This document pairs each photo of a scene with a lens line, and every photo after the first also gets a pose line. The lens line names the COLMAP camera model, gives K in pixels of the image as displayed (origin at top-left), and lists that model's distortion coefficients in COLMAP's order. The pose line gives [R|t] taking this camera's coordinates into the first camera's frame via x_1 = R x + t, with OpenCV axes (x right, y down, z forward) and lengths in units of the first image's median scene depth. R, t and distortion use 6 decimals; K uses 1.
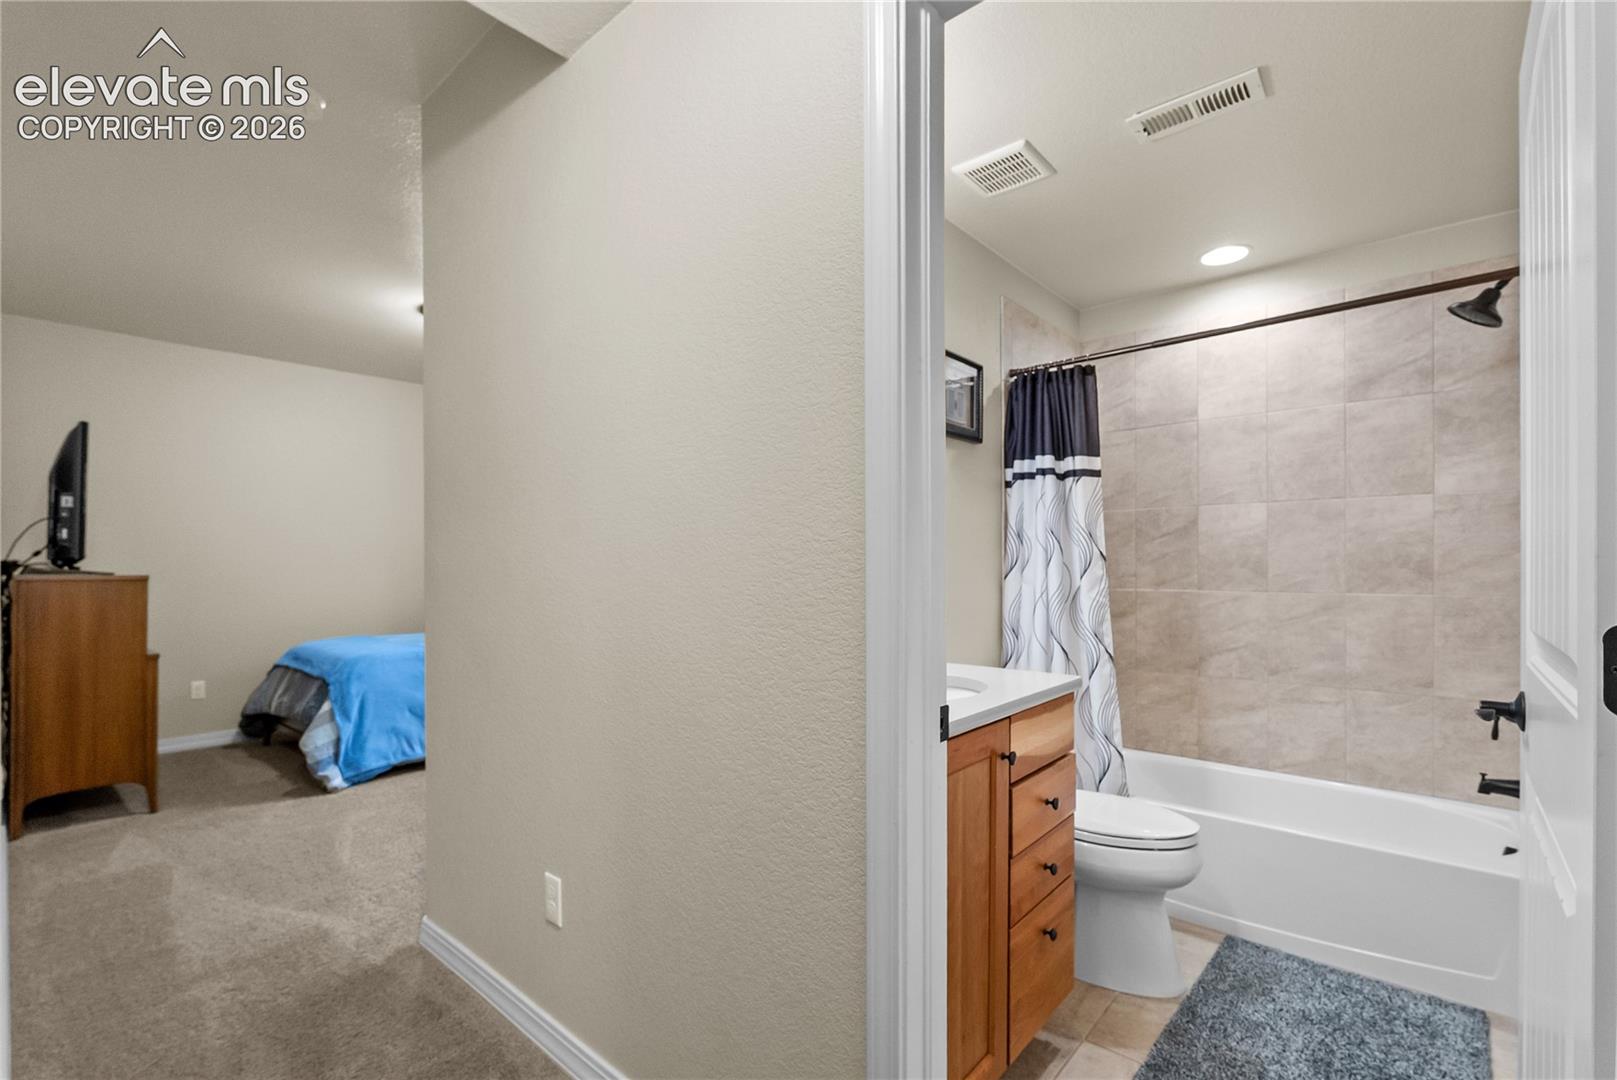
lens RADIAL K [[715.5, 0, 807.3], [0, 715.5, 571.9], [0, 0, 1]] dist [0.000093, -0.000113]
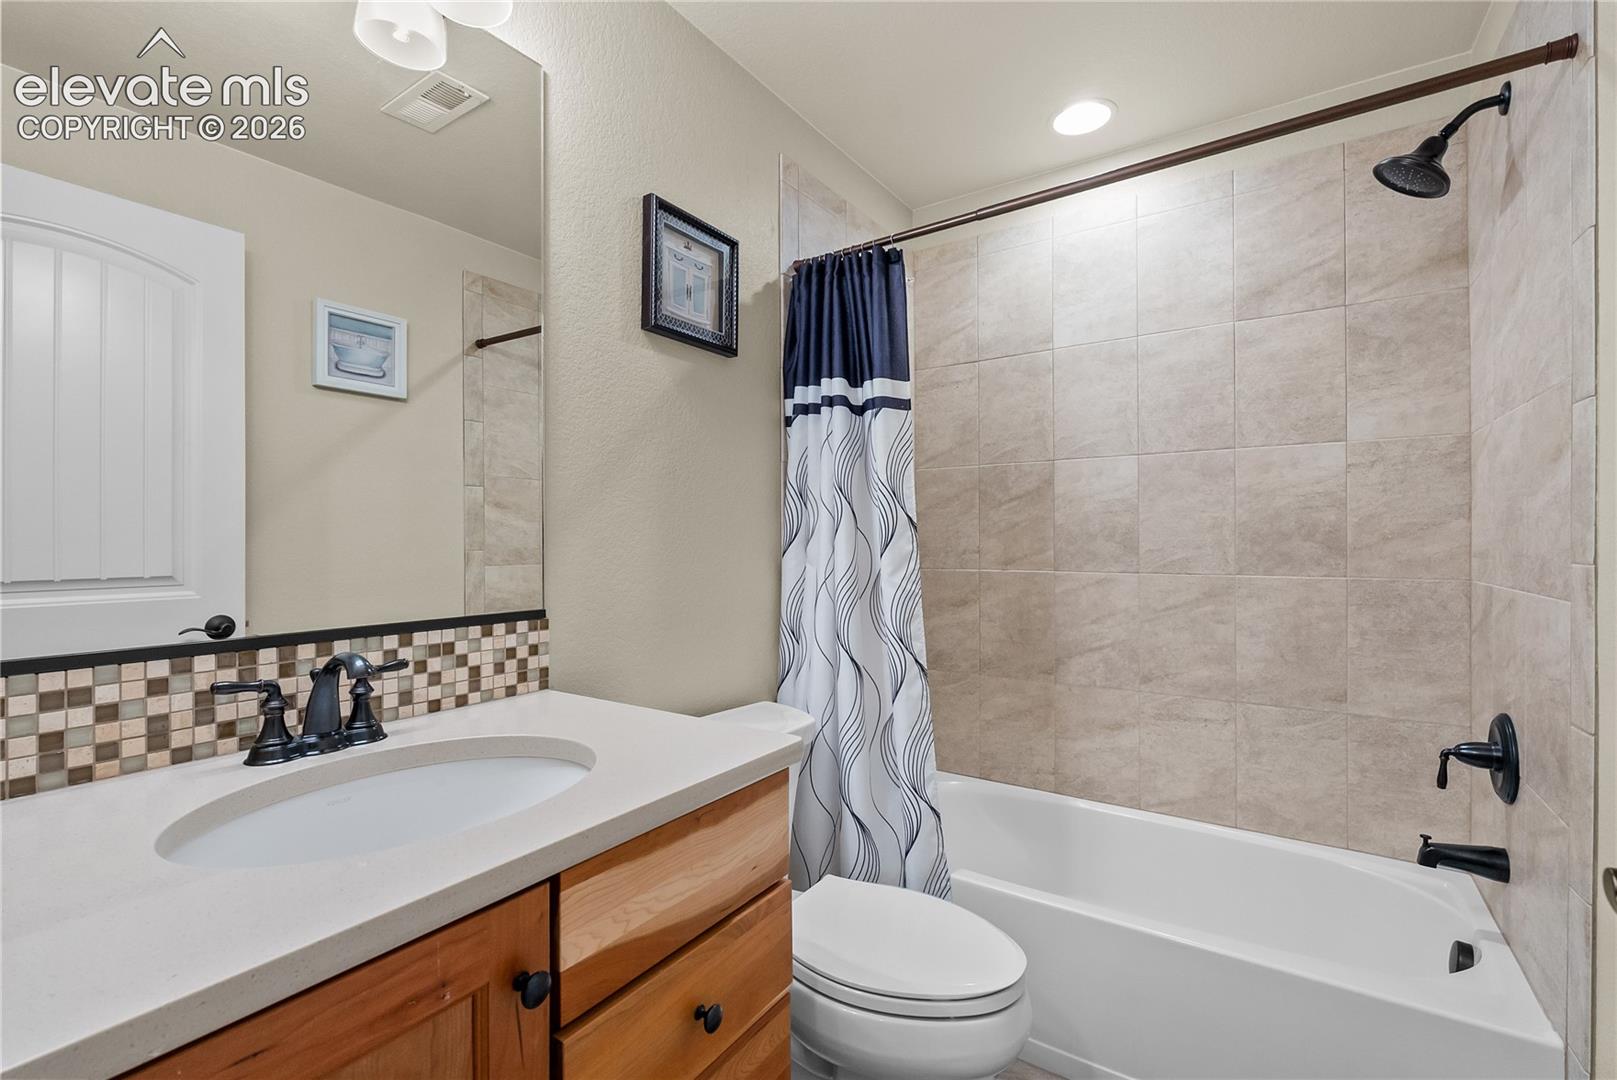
lens RADIAL K [[704.4, 0, 803.5], [0, 704.4, 546.5], [0, 0, 1]] dist [-0.000545, 0.000210]
pose [[0.993617, -0.000443, 0.112804, 0.234373], [0.000931, 0.999990, -0.004269, 0.002800], [-0.112801, 0.004346, 0.993608, 0.339440]]
